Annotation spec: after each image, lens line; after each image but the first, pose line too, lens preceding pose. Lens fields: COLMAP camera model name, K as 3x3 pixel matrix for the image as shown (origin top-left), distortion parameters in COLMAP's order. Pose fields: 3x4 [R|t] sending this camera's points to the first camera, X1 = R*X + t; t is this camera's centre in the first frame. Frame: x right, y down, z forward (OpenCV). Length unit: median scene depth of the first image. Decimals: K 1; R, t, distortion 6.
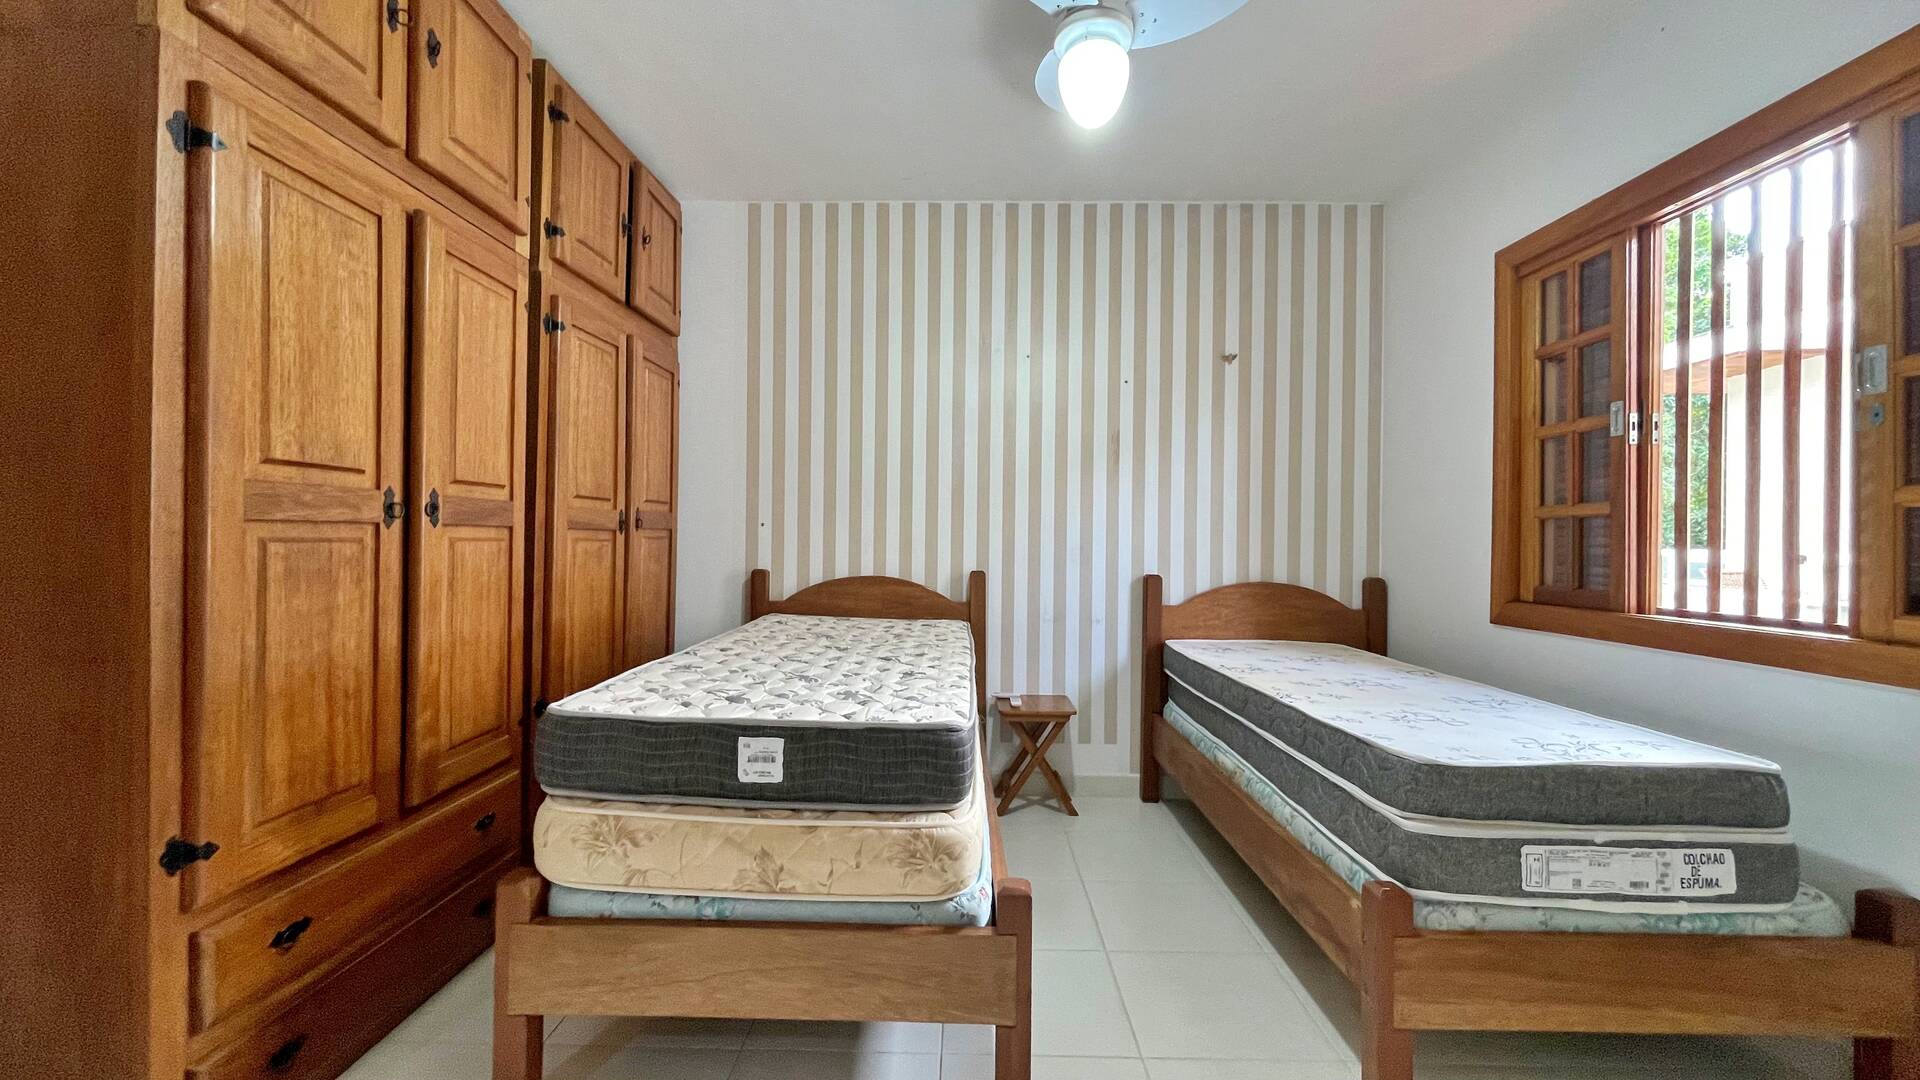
lens RADIAL K [[773.9, 0, 949.7], [0, 773.9, 536.3], [0, 0, 1]] dist [0.000640, -0.000389]
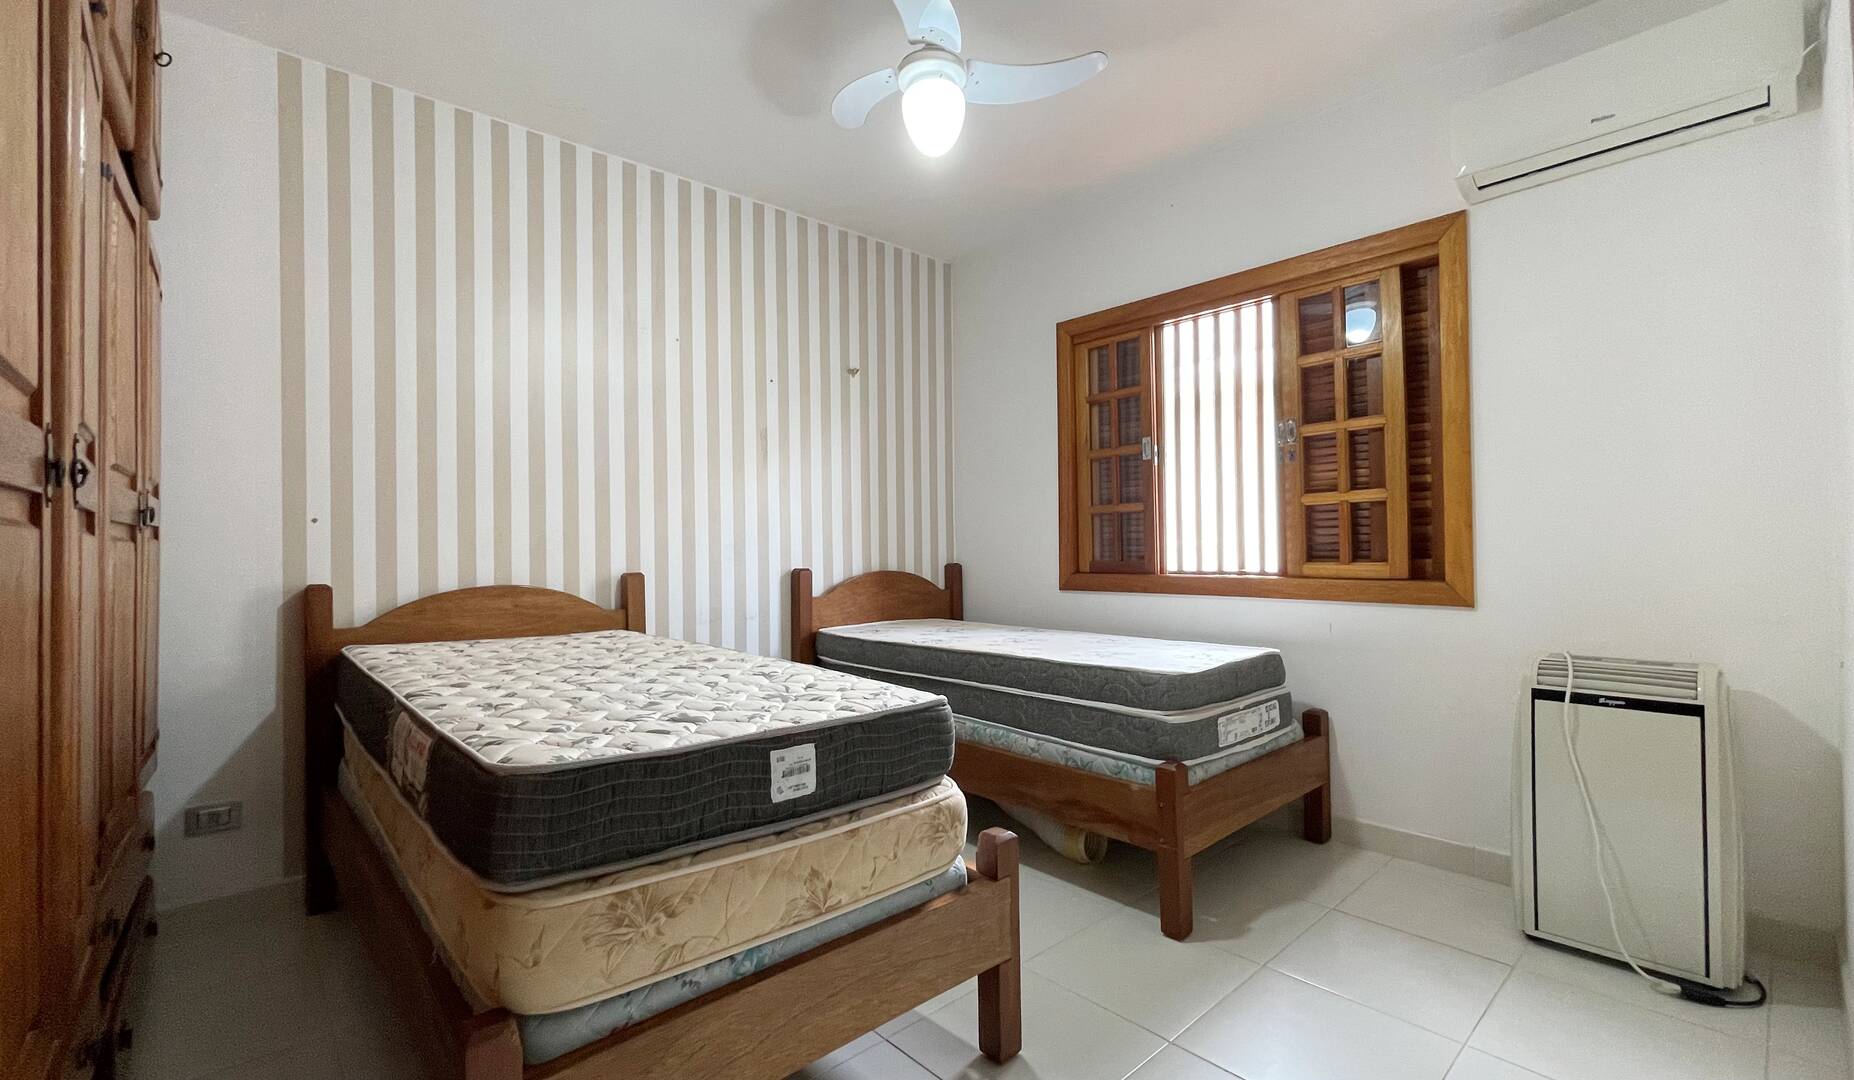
lens RADIAL K [[778.5, 0, 937.0], [0, 778.5, 536.0], [0, 0, 1]] dist [0.004652, 0.000128]
pose [[0.728372, -0.012613, 0.685066, -0.690947], [0.019105, 0.999816, -0.001905, 0.023079], [-0.684916, 0.014476, 0.728478, 0.224385]]
